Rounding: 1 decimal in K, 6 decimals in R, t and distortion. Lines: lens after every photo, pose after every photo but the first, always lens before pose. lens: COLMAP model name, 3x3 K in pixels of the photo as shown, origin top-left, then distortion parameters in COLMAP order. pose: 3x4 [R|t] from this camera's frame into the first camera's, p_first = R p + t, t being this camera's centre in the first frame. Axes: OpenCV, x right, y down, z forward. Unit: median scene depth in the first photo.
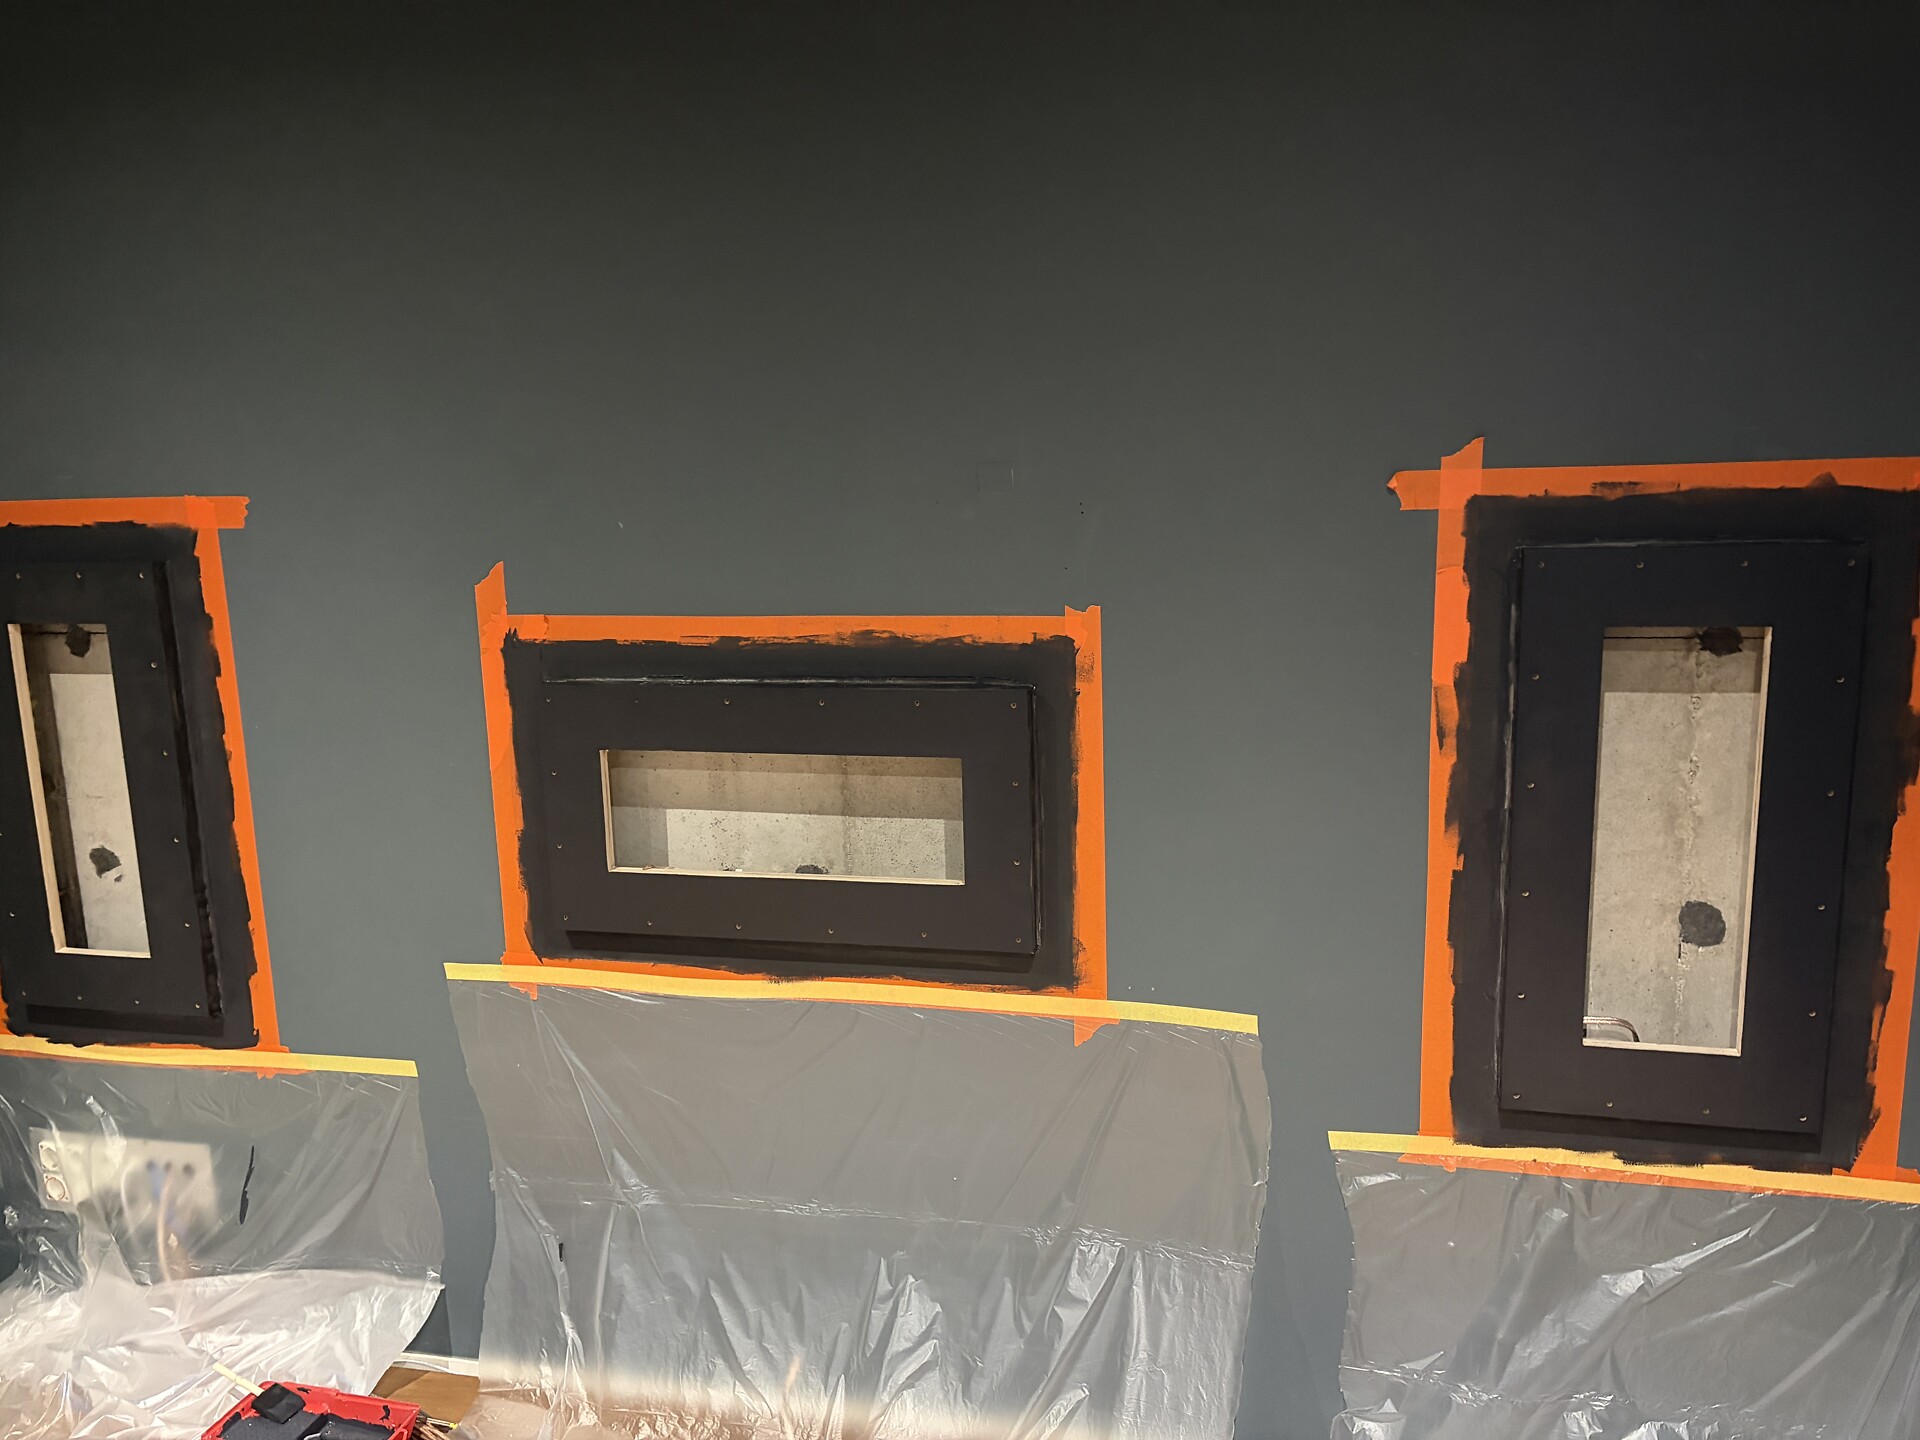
lens RADIAL K [[1519.0, 0, 960.0], [0, 1519.0, 720.0], [0, 0, 1]] dist [0.027718, -0.002748]
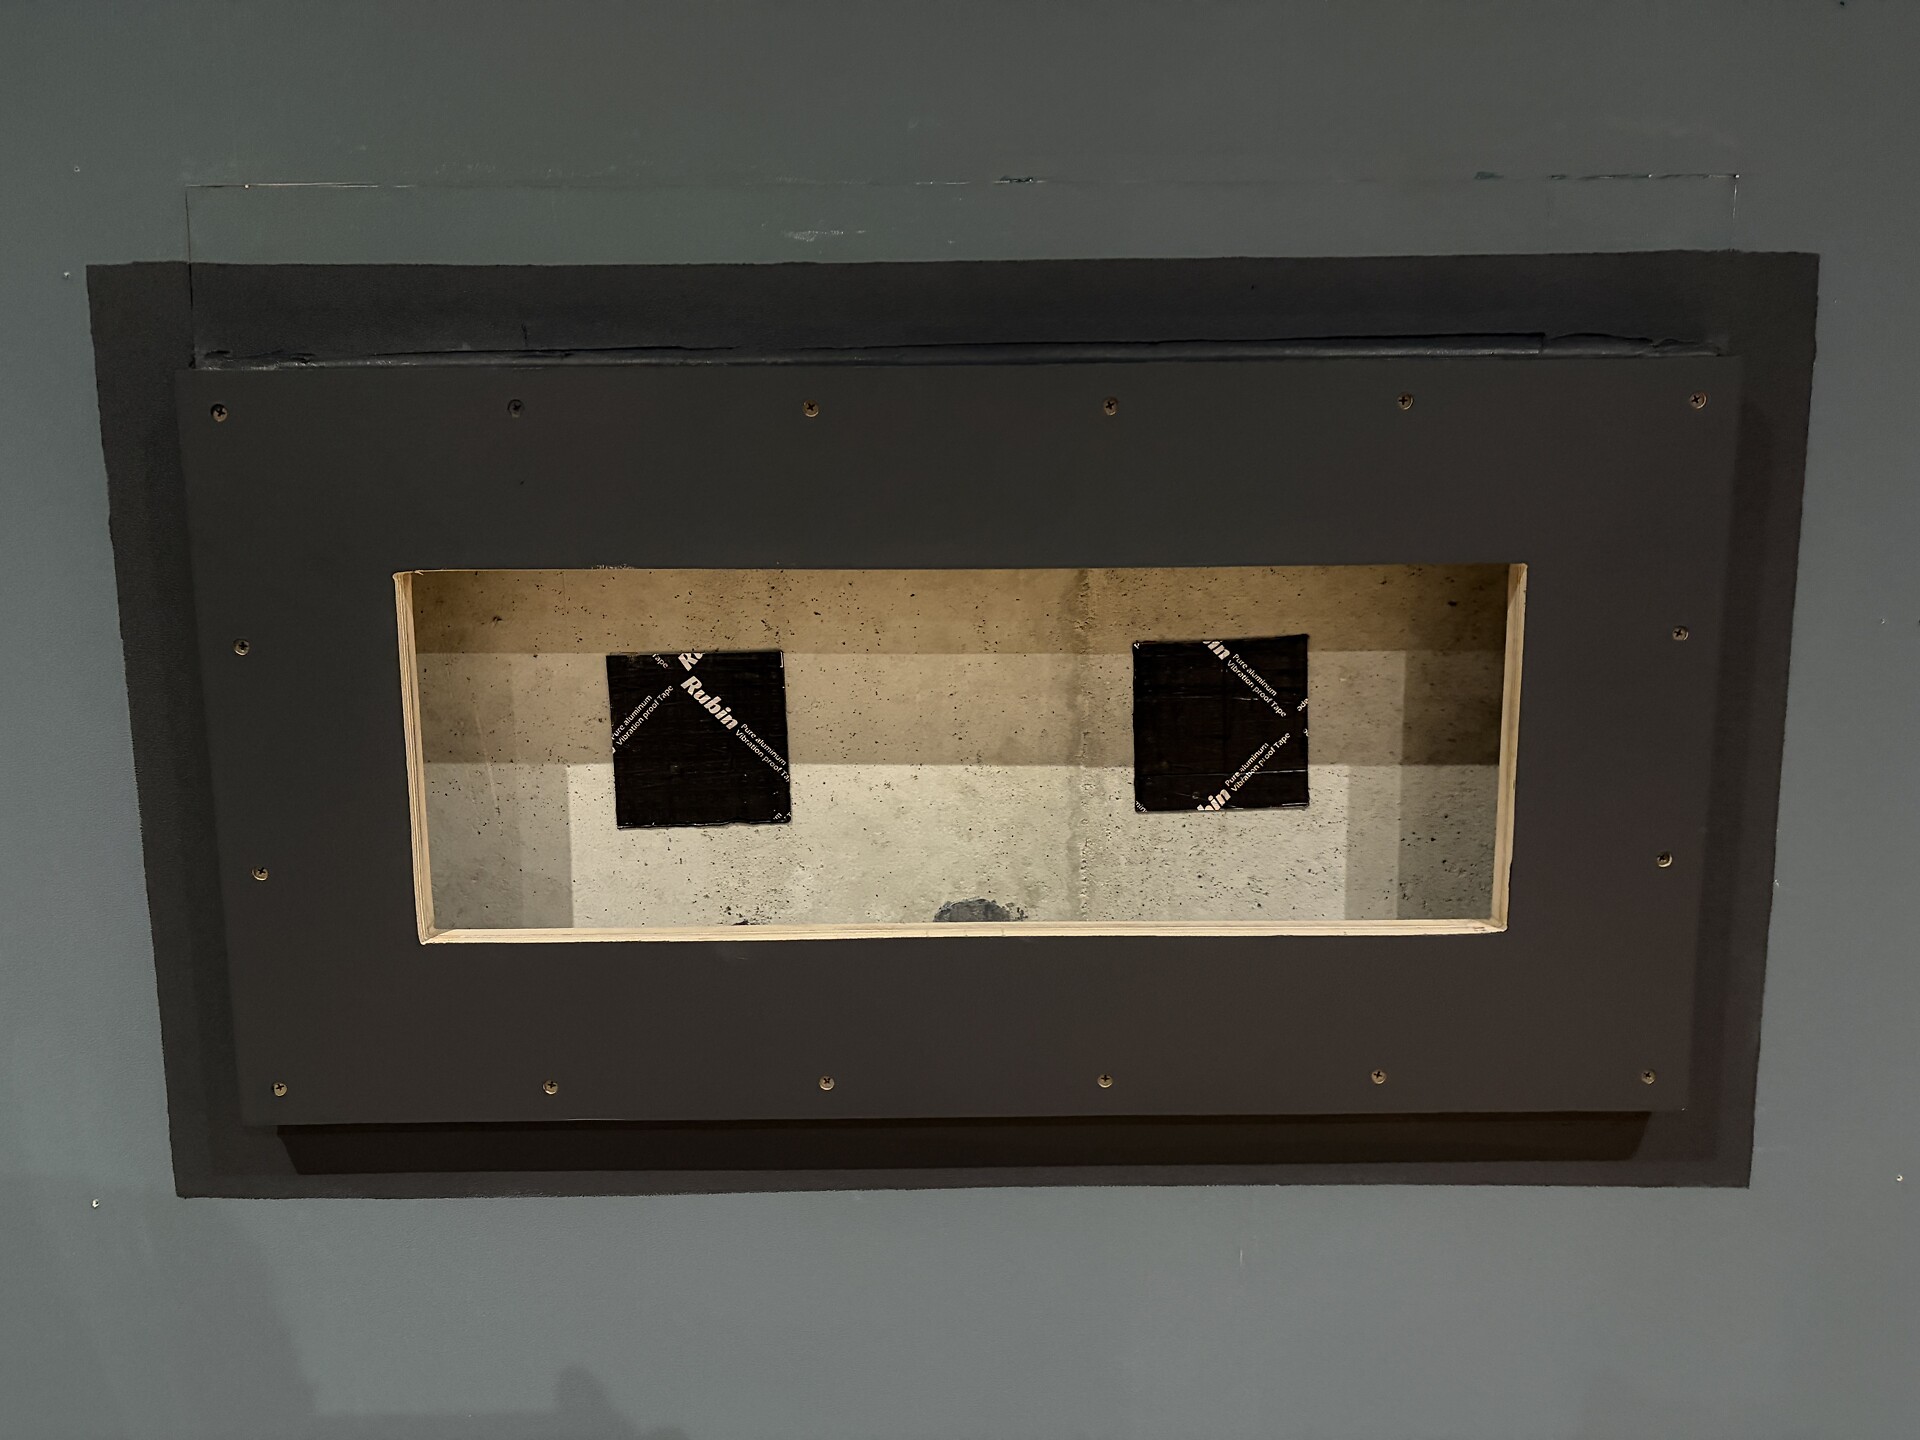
lens RADIAL K [[1513.6, 0, 962.9], [0, 1513.6, 755.3], [0, 0, 1]] dist [0.064903, -0.000617]
pose [[0.974620, -0.022720, 0.222709, -0.185384], [0.024070, 0.999705, -0.003346, 0.060852], [-0.222567, 0.008622, 0.974879, 0.634556]]
